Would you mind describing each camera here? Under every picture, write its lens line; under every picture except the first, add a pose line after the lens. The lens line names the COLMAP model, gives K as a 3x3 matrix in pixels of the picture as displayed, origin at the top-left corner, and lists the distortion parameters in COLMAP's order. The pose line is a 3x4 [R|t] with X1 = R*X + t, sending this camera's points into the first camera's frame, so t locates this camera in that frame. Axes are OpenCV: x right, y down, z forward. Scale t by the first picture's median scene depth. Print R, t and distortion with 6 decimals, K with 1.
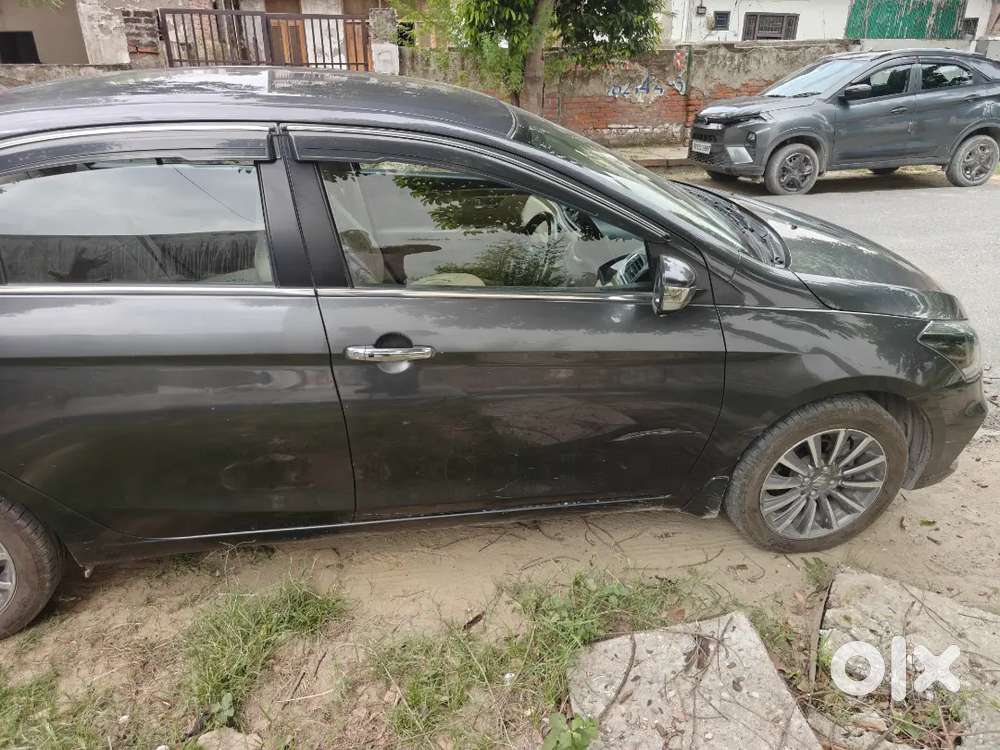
lens RADIAL K [[707.1, 0, 514.3], [0, 707.1, 370.2], [0, 0, 1]] dist [0.009237, -0.003472]
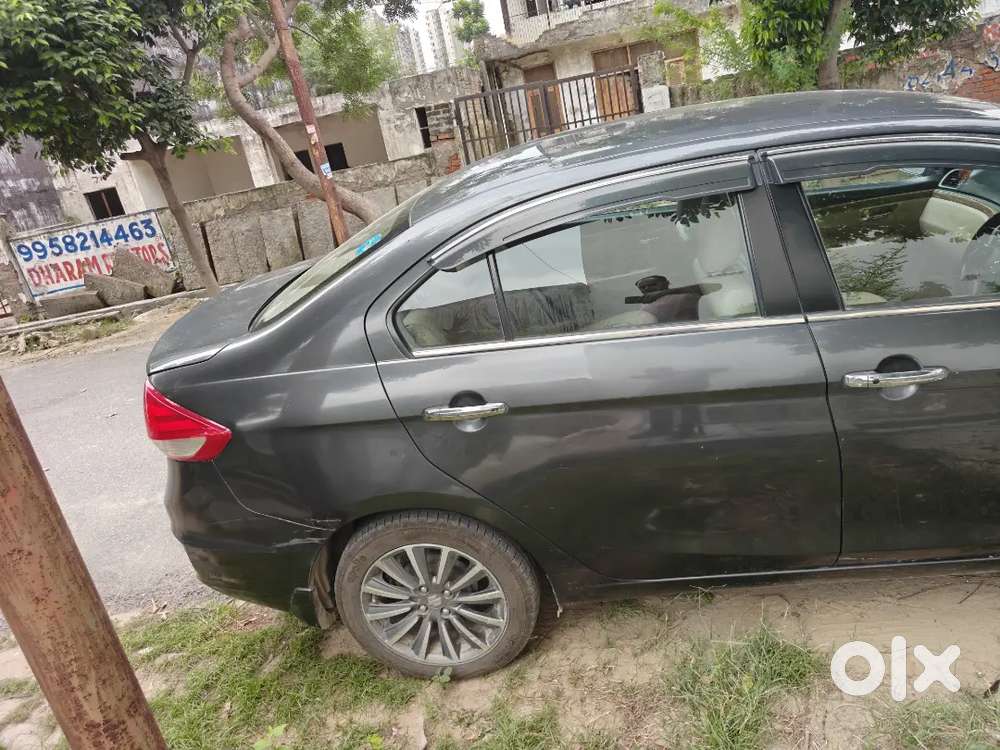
lens RADIAL K [[707.1, 0, 514.3], [0, 707.1, 370.2], [0, 0, 1]] dist [0.009237, -0.003472]
pose [[0.940160, -0.078388, -0.331593, -0.082123], [0.059248, 0.995961, -0.067461, -0.000400], [0.335542, 0.043778, 0.941008, -0.003236]]
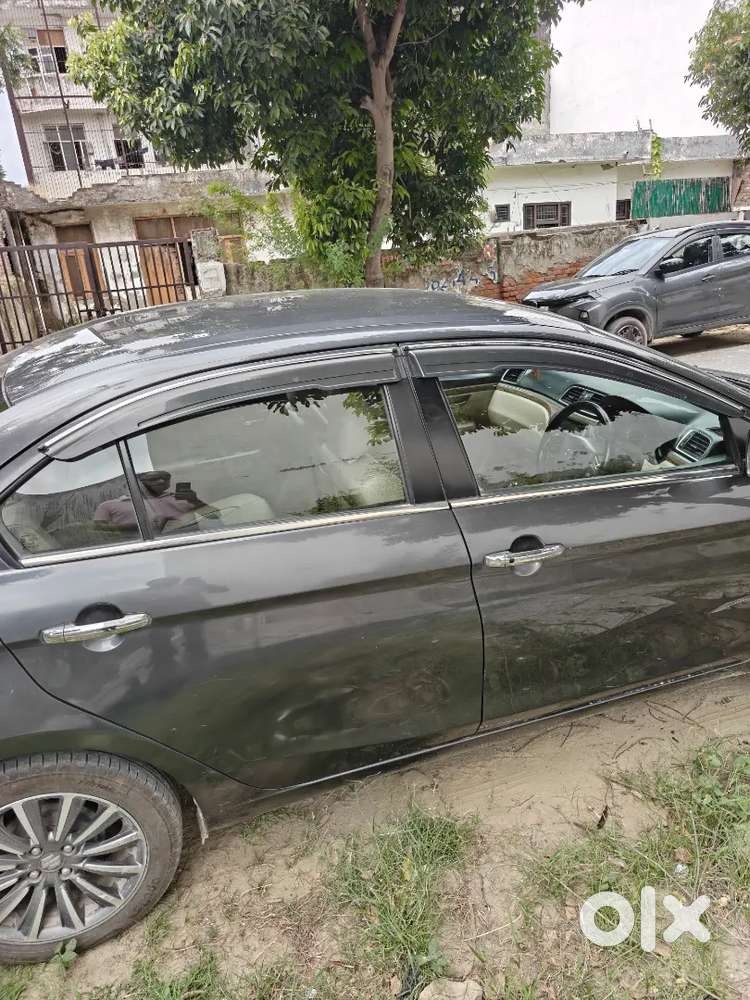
lens RADIAL K [[707.2, 0, 385.2], [0, 707.2, 505.8], [0, 0, 1]] dist [0.001890, 0.003682]
pose [[0.984977, -0.130023, 0.113643, -0.117369], [0.138735, 0.987677, -0.072427, -0.012278], [-0.102825, 0.087105, 0.990878, 0.006879]]
